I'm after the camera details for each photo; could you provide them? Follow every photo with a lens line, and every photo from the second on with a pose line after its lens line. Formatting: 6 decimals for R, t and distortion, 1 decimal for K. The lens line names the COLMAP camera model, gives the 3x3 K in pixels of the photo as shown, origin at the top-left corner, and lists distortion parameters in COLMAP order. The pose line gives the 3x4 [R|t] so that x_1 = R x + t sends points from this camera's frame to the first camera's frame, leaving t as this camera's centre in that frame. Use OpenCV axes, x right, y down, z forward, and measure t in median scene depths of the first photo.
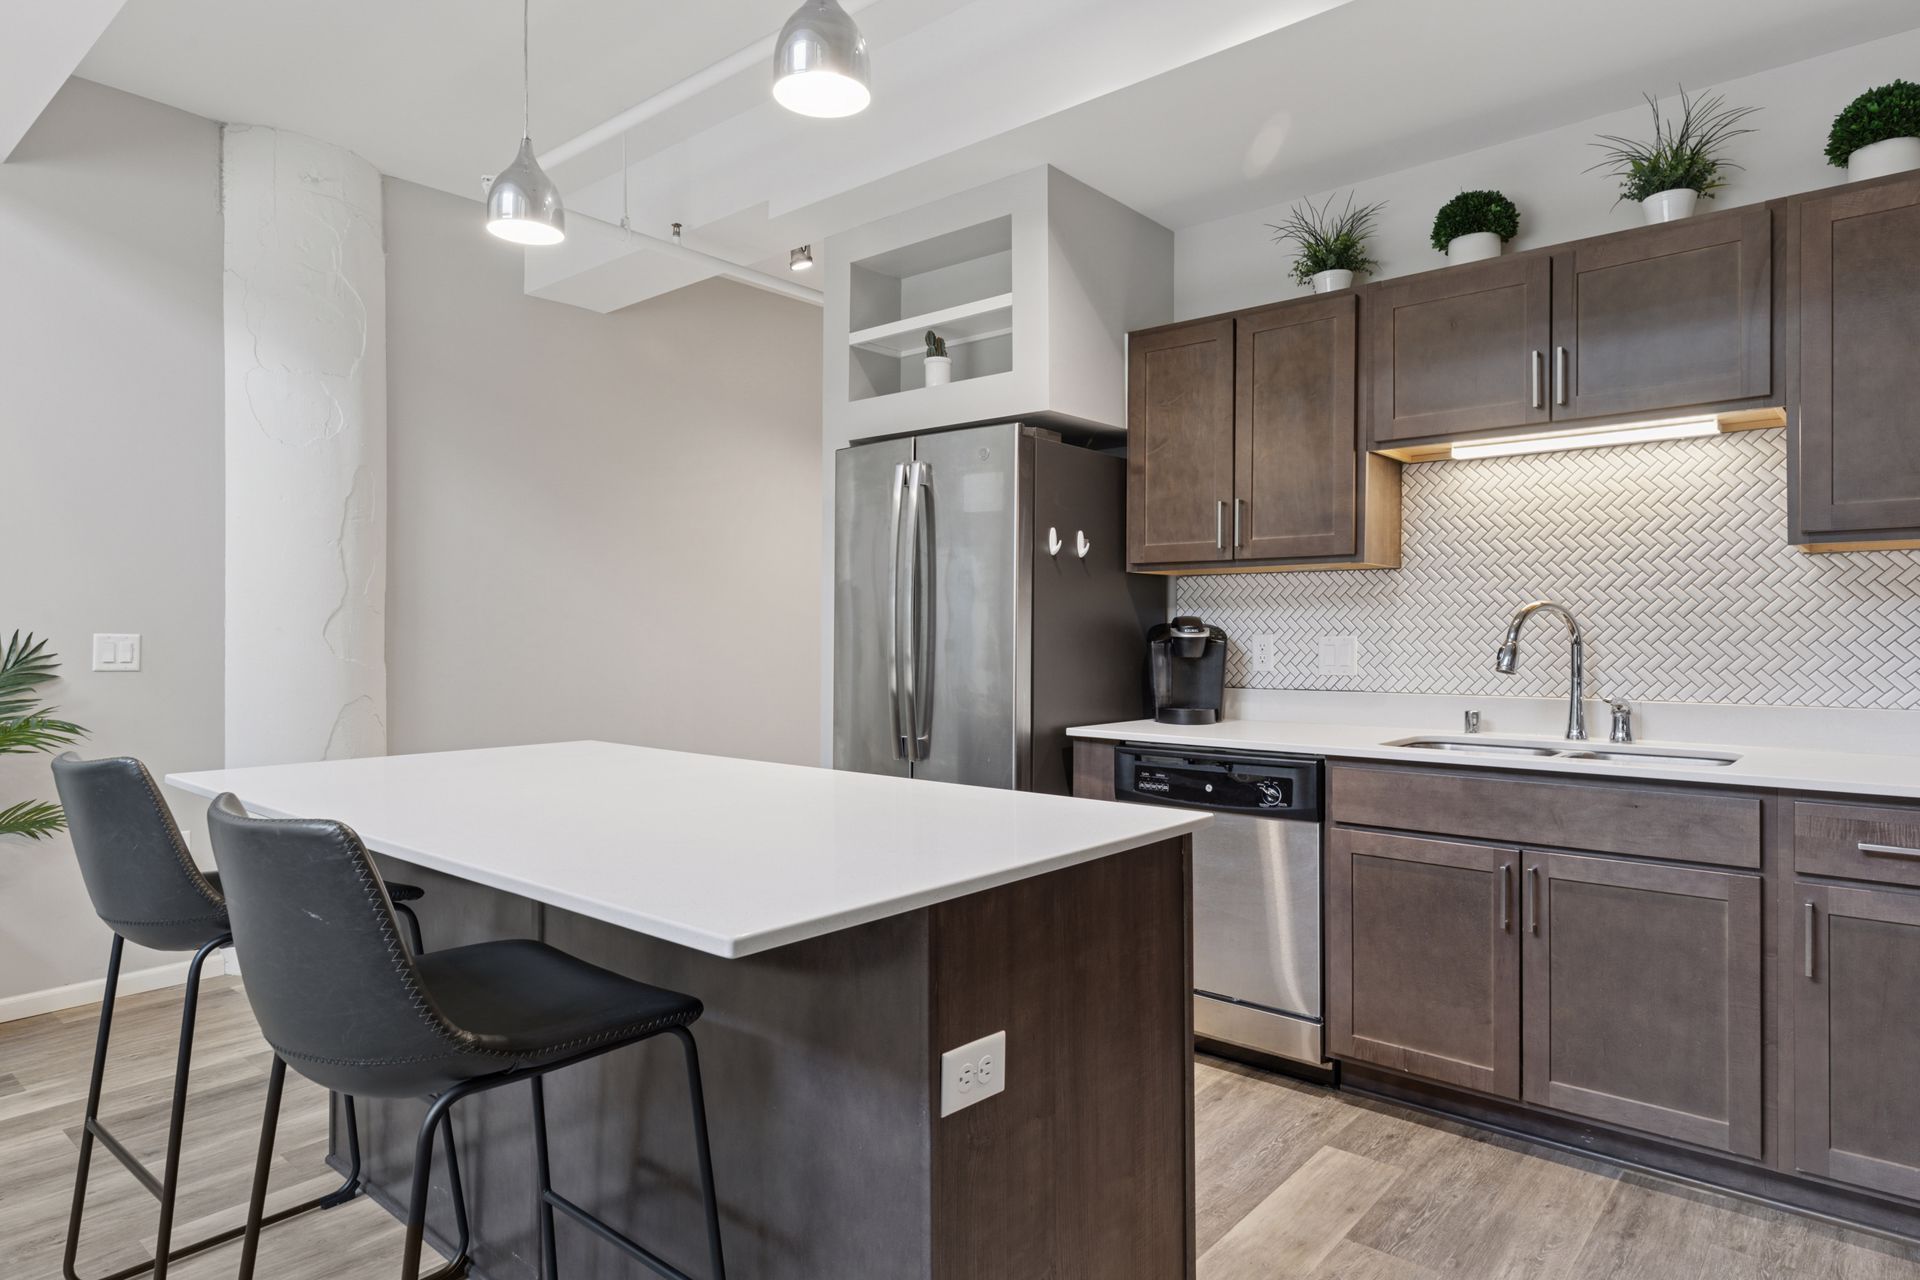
lens RADIAL K [[1101.7, 0, 969.3], [0, 1101.7, 628.1], [0, 0, 1]] dist [0.016986, -0.001576]
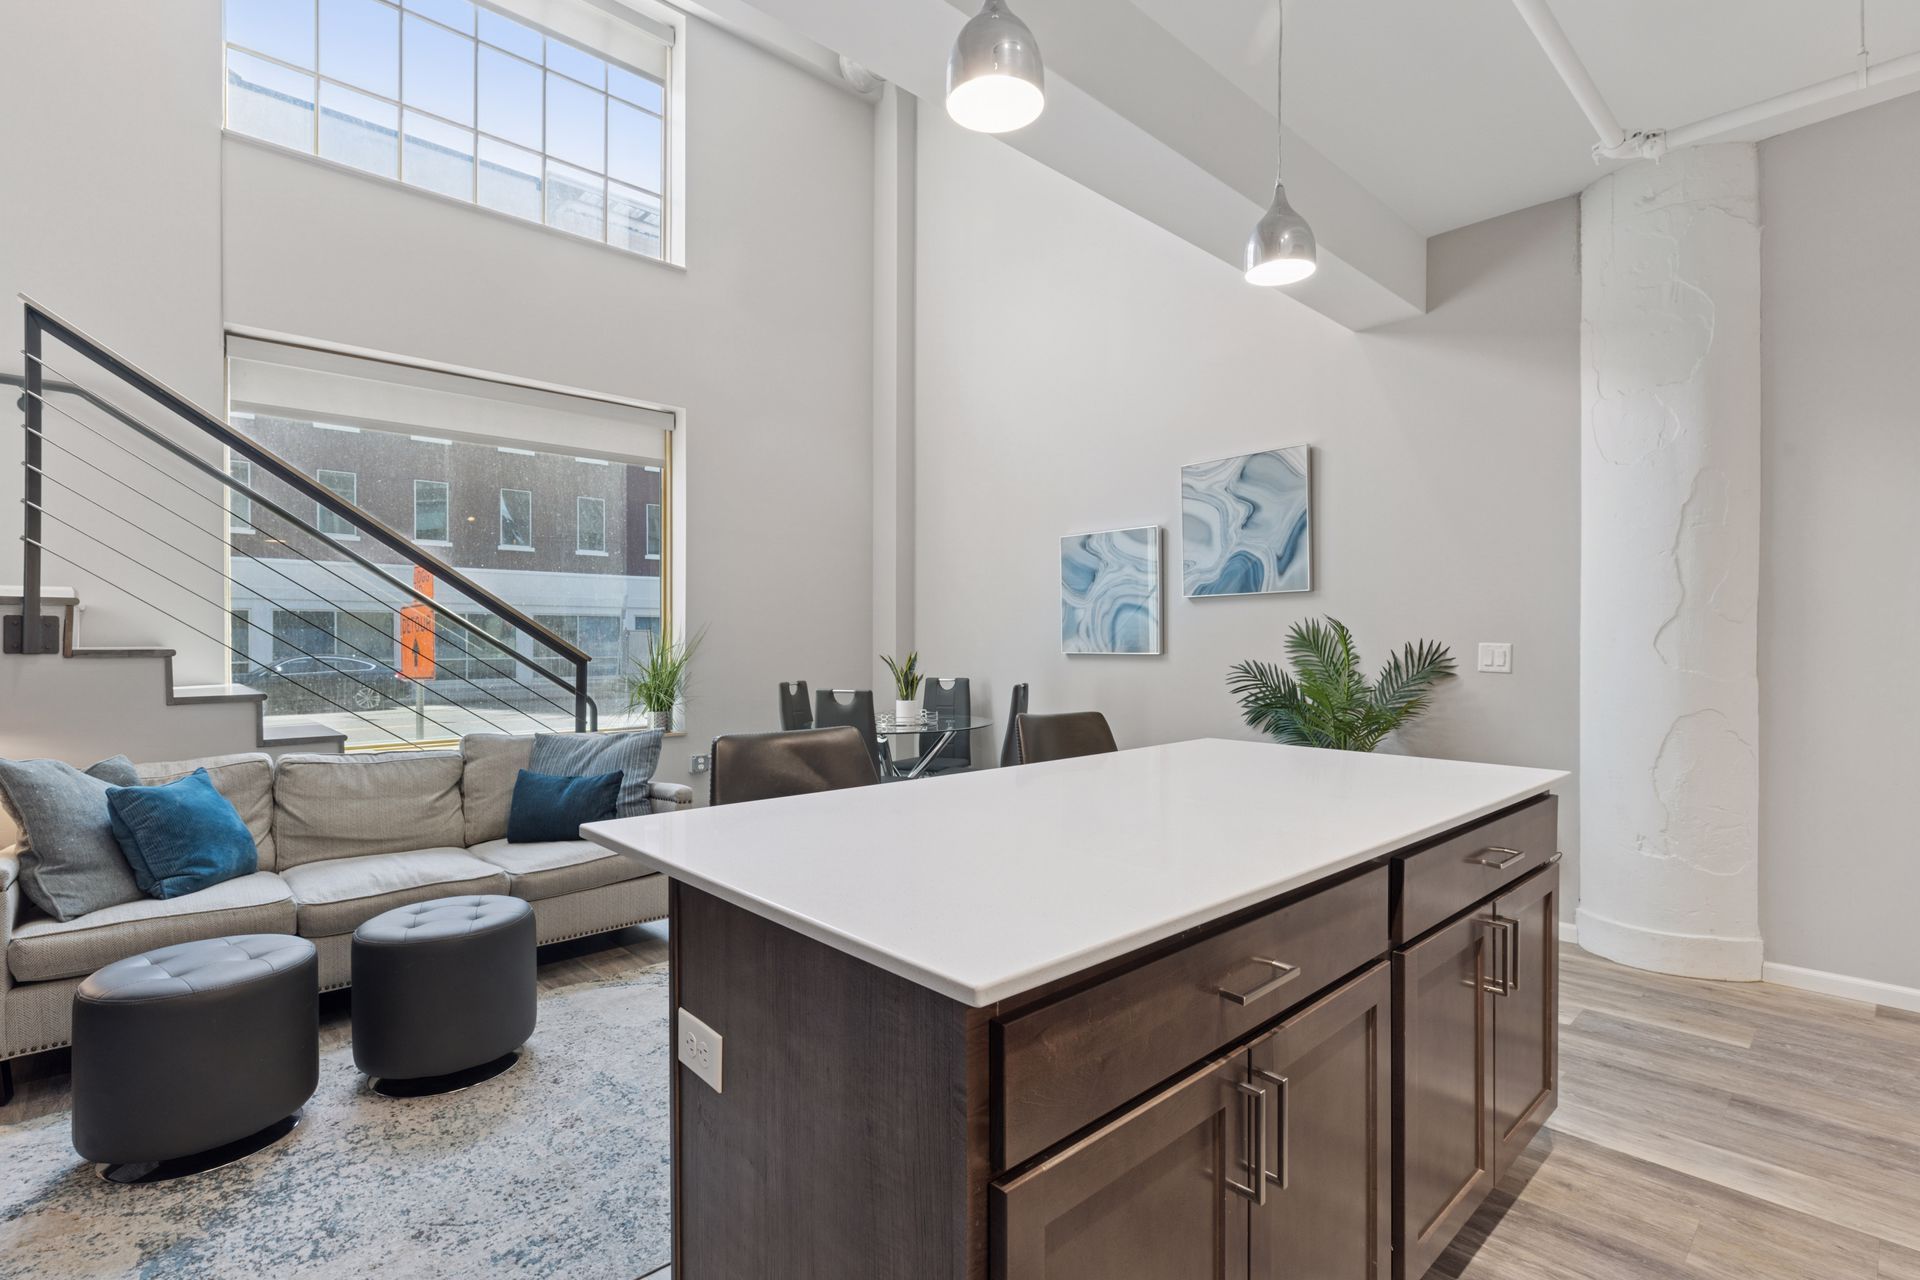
lens RADIAL K [[918.2, 0, 983.8], [0, 918.2, 634.4], [0, 0, 1]] dist [-0.000245, -0.000331]
pose [[-0.097948, -0.001672, -0.995190, 0.322630], [0.004039, 0.999990, -0.002078, -0.004757], [0.995183, -0.004223, -0.097940, 0.495581]]
